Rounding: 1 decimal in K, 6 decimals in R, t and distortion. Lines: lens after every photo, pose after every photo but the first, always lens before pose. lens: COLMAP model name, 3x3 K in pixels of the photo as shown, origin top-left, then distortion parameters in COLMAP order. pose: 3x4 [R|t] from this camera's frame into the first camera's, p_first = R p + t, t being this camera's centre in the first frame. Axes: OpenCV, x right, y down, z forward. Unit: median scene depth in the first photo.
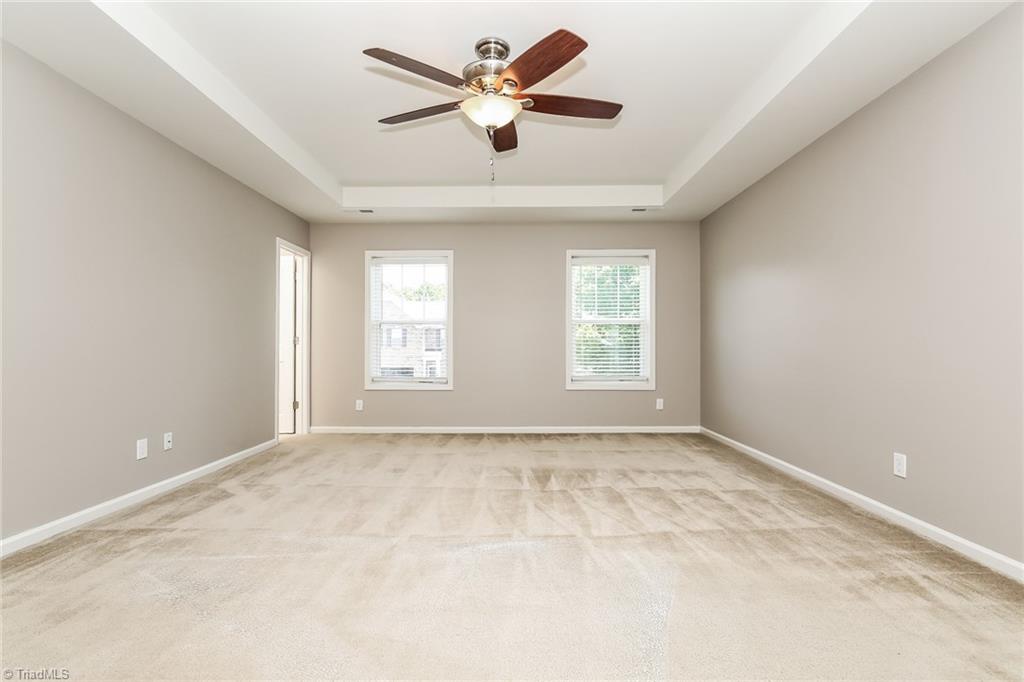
lens RADIAL K [[457.4, 0, 512.0], [0, 457.4, 341.0], [0, 0, 1]] dist [-0.007803, -0.000016]
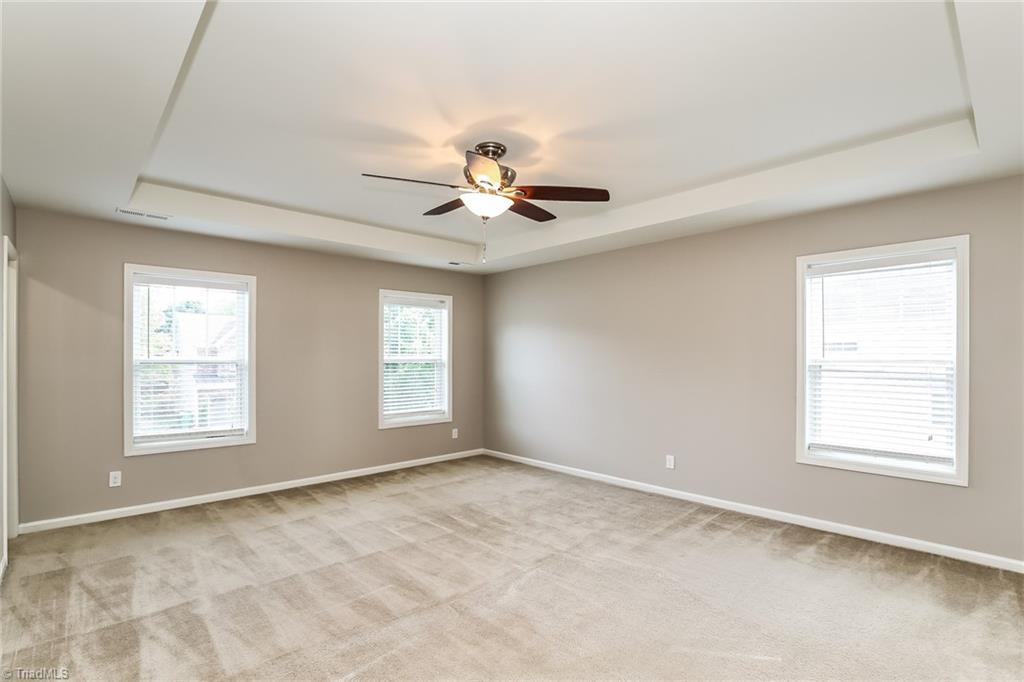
lens RADIAL K [[478.0, 0, 508.7], [0, 478.0, 342.0], [0, 0, 1]] dist [-0.015460, -0.000034]
pose [[0.730766, 0.023022, 0.682240, -0.644519], [-0.008314, 0.999657, -0.024828, -0.100249], [-0.682577, 0.012471, 0.730707, 0.070237]]
